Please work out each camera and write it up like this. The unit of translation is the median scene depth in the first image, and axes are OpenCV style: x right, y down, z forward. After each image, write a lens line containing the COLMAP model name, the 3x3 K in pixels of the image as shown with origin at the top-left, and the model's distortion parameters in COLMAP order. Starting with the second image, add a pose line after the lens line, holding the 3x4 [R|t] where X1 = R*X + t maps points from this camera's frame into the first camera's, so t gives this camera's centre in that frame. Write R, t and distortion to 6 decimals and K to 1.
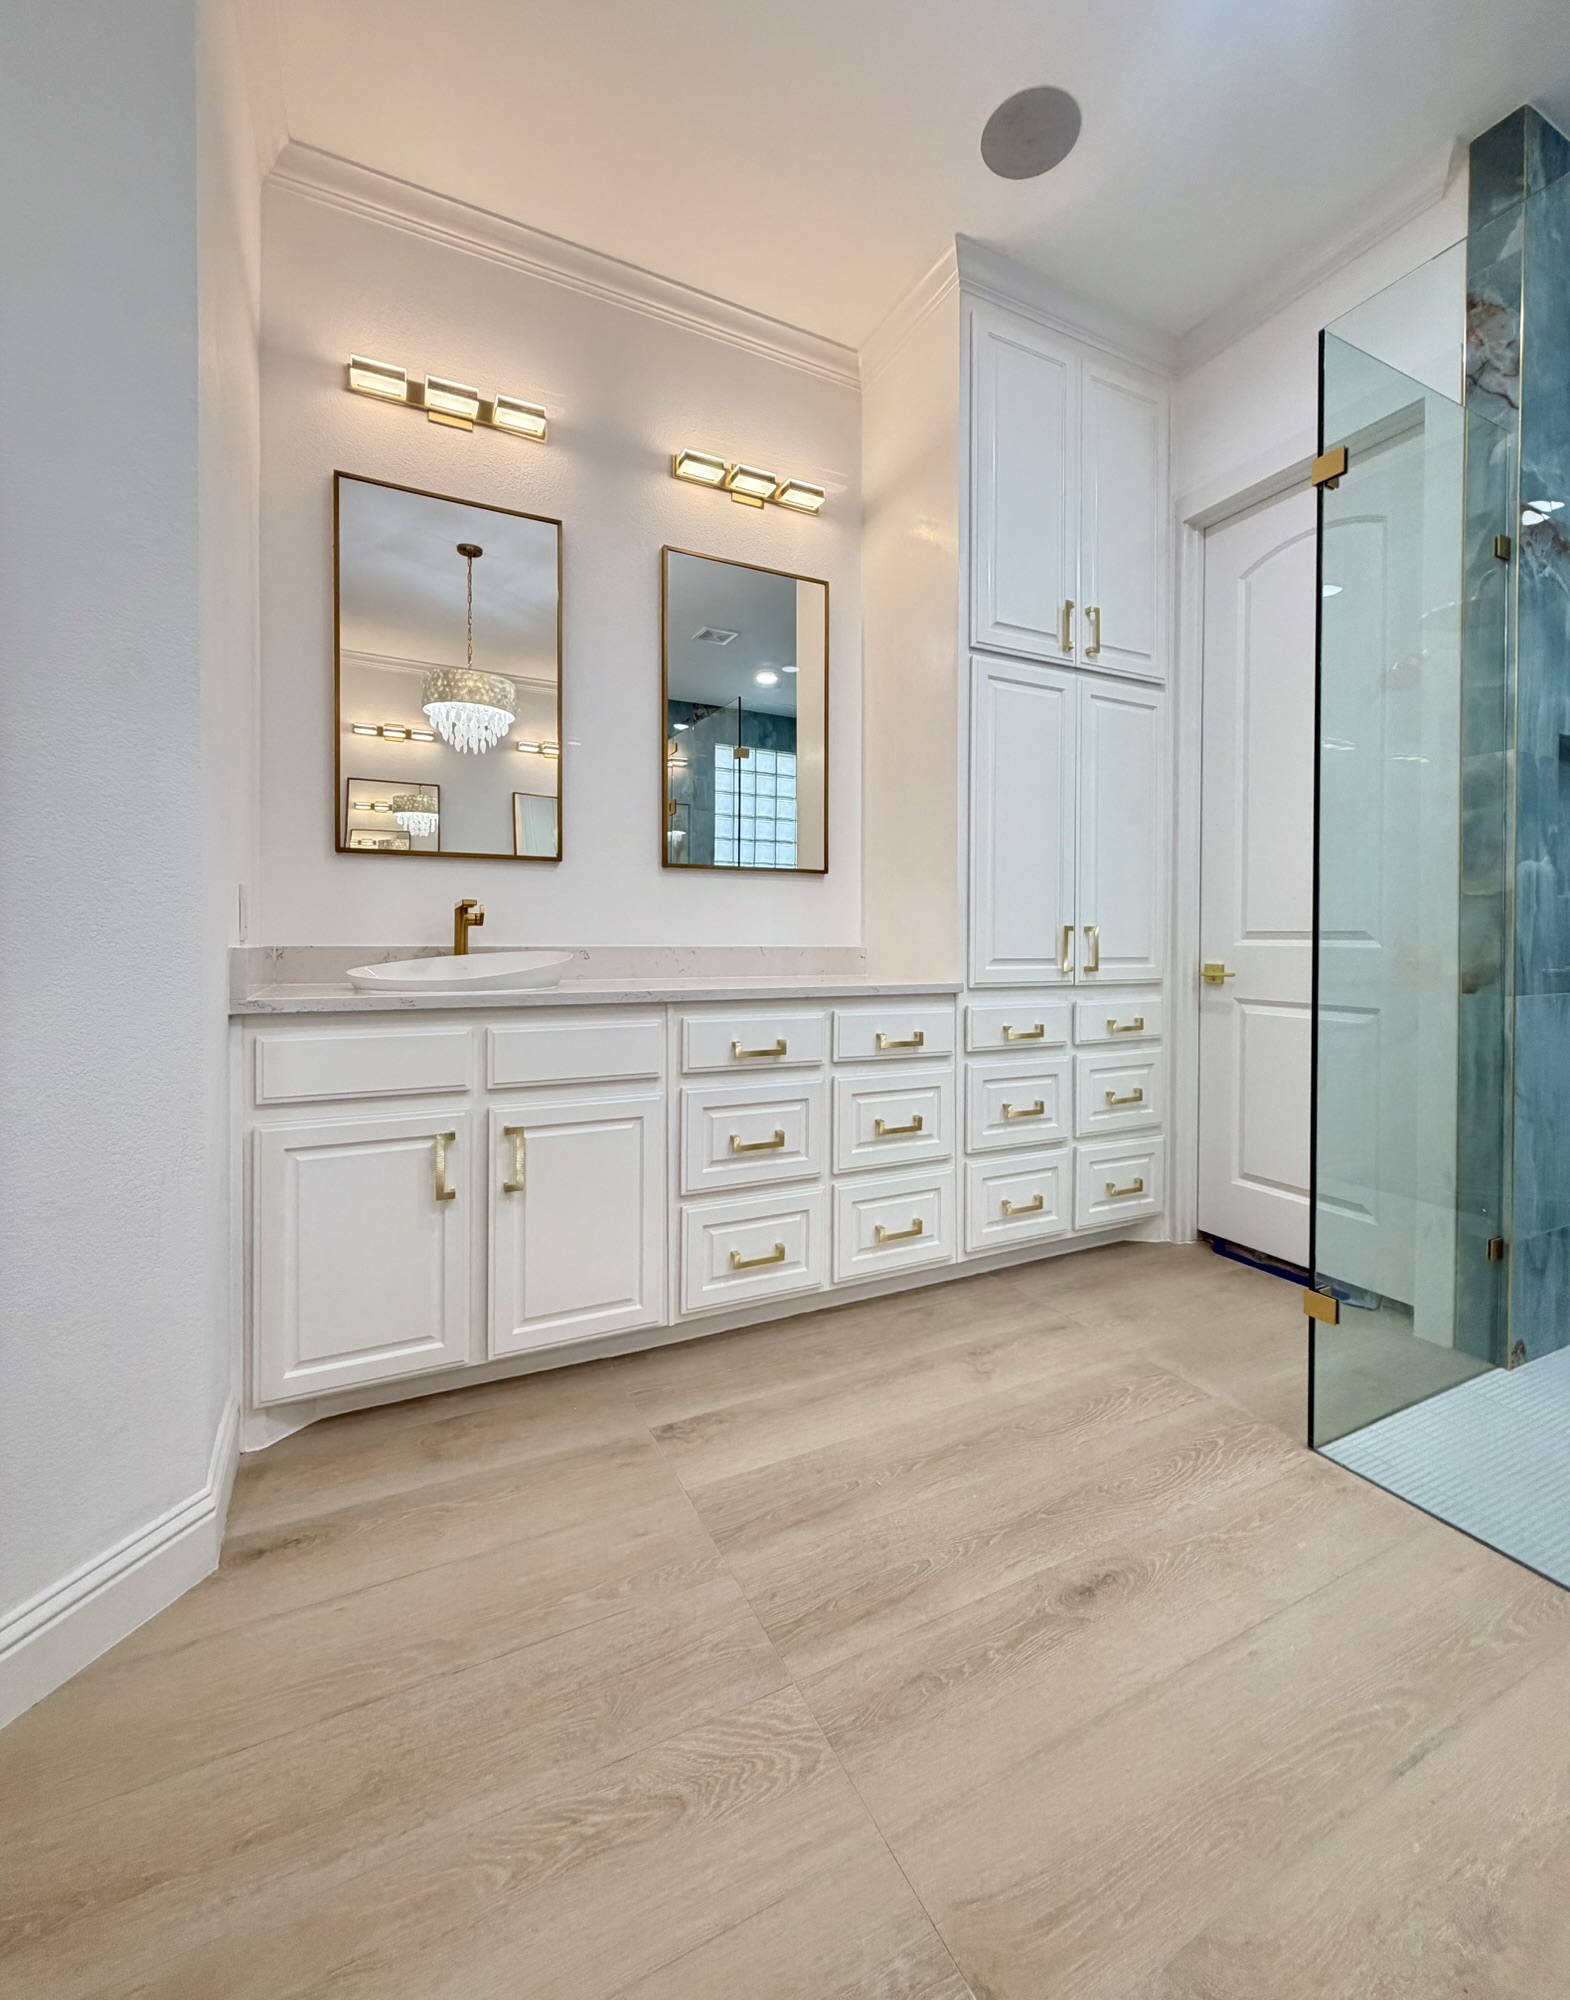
lens RADIAL K [[833.8, 0, 786.1], [0, 833.8, 950.3], [0, 0, 1]] dist [-0.000635, 0.000527]
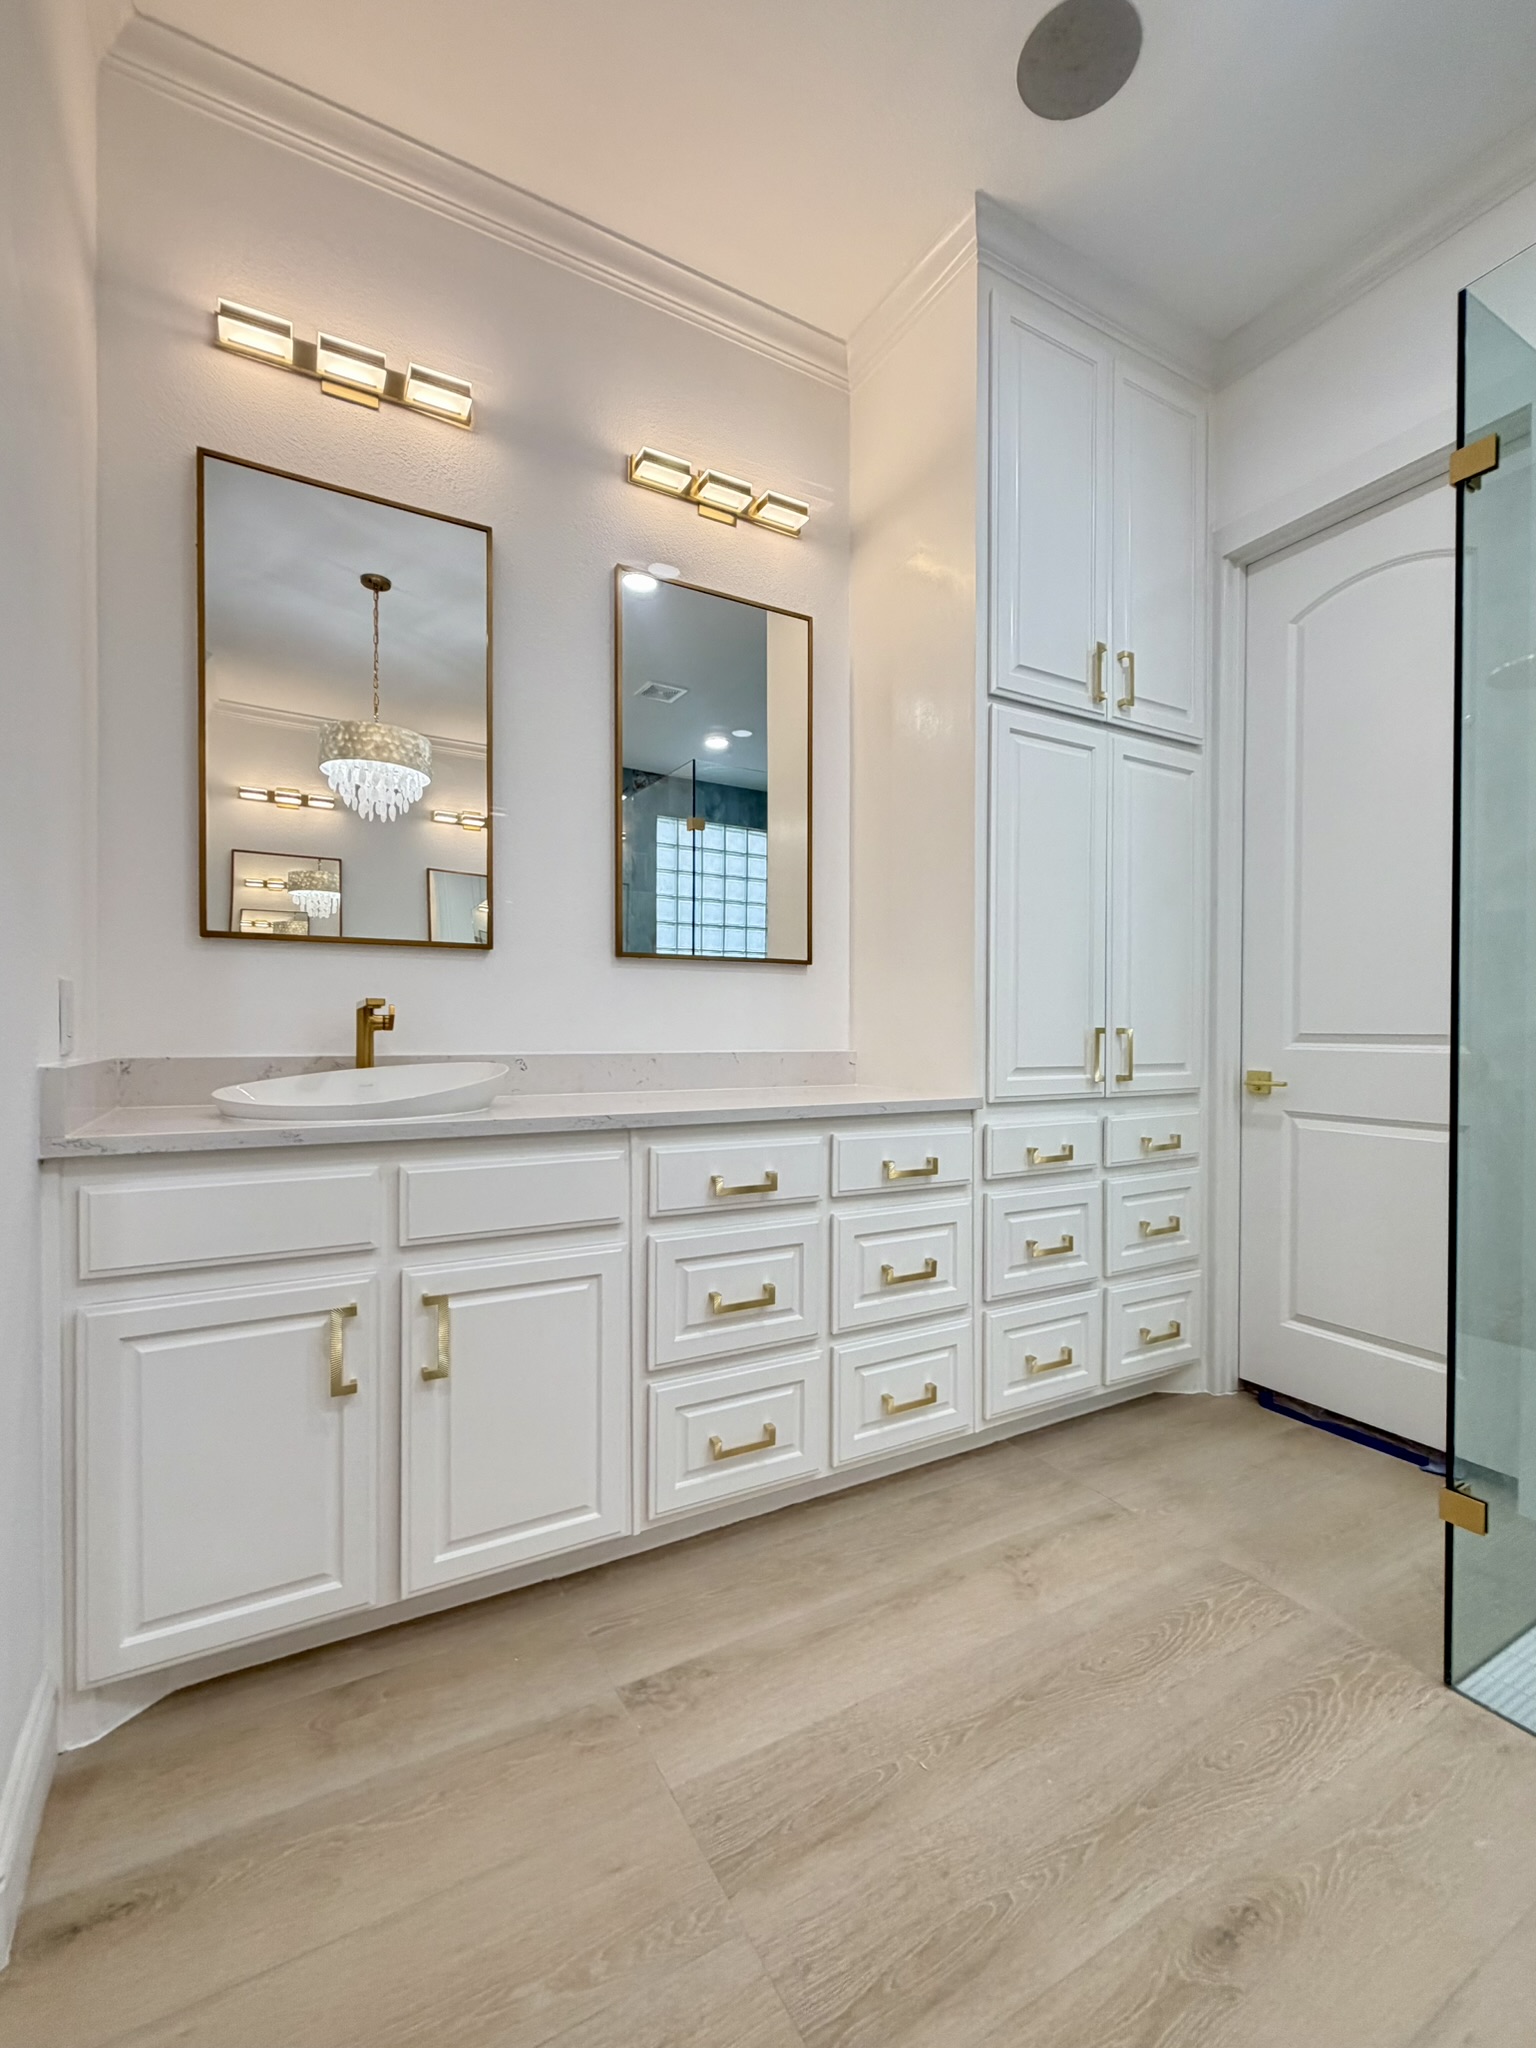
lens RADIAL K [[889.9, 0, 768.9], [0, 889.9, 1042.6], [0, 0, 1]] dist [-0.000246, 0.000095]
pose [[0.998663, -0.001747, 0.051669, -0.051272], [0.001734, 0.999998, 0.000289, -0.017787], [-0.051669, -0.000199, 0.998664, 0.138483]]
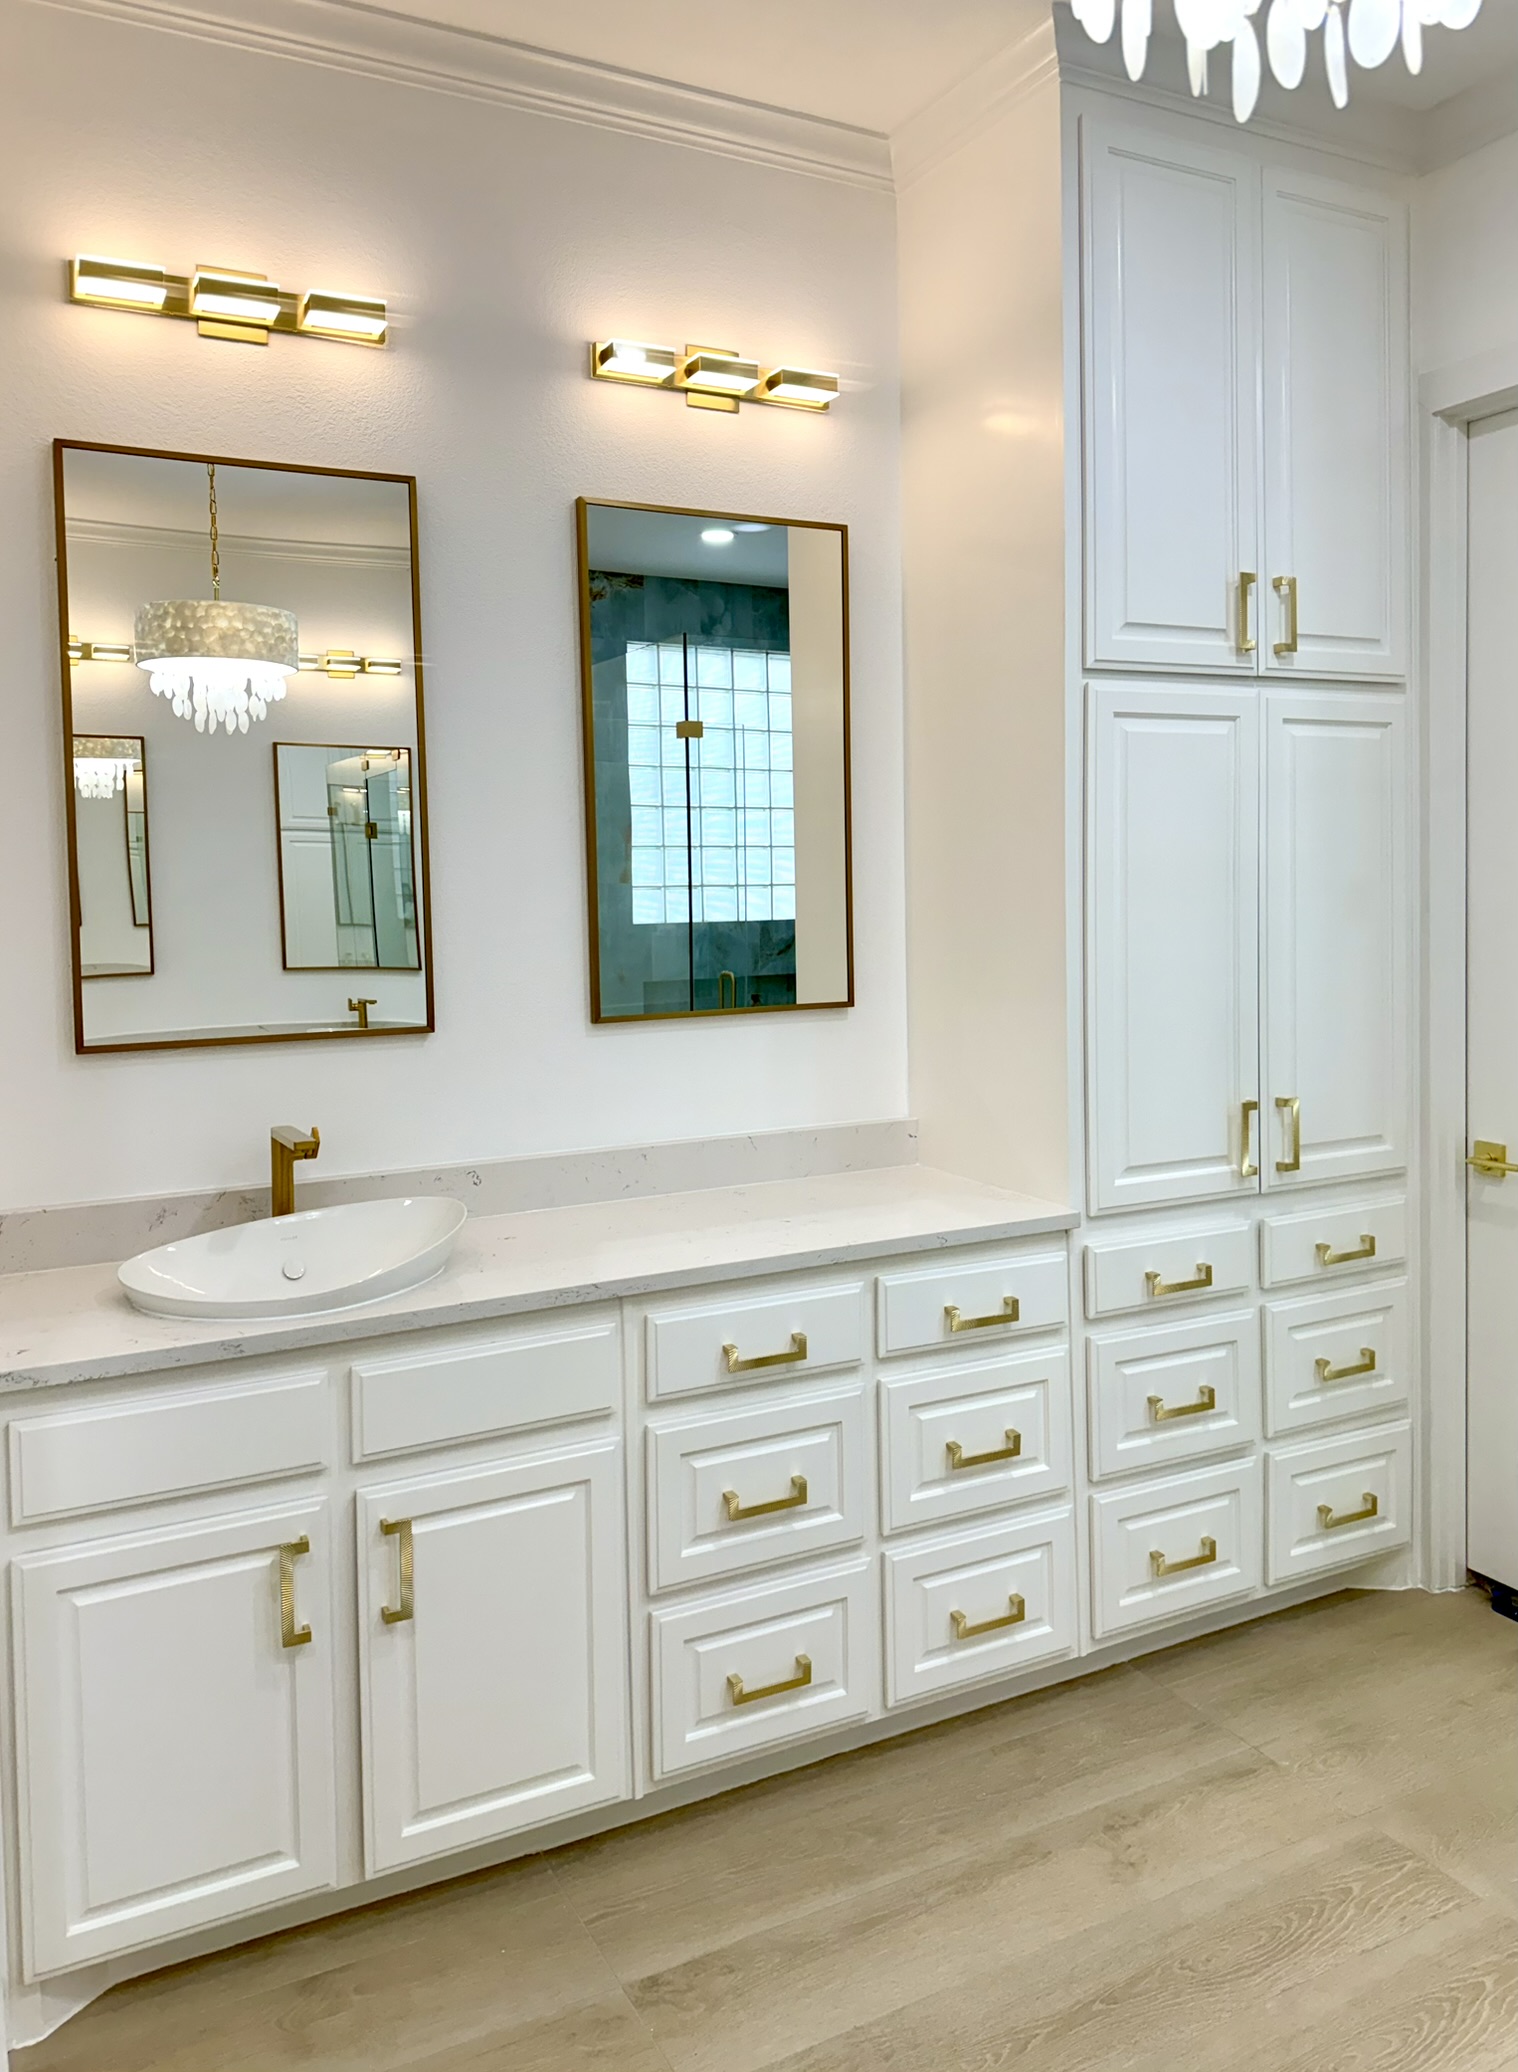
lens RADIAL K [[1513.9, 0, 754.2], [0, 1513.9, 946.4], [0, 0, 1]] dist [0.094521, -0.144993]
pose [[0.999706, -0.021241, 0.011726, -0.046248], [0.020880, 0.999329, 0.030080, -0.220992], [-0.012357, -0.029827, 0.999479, -0.146778]]
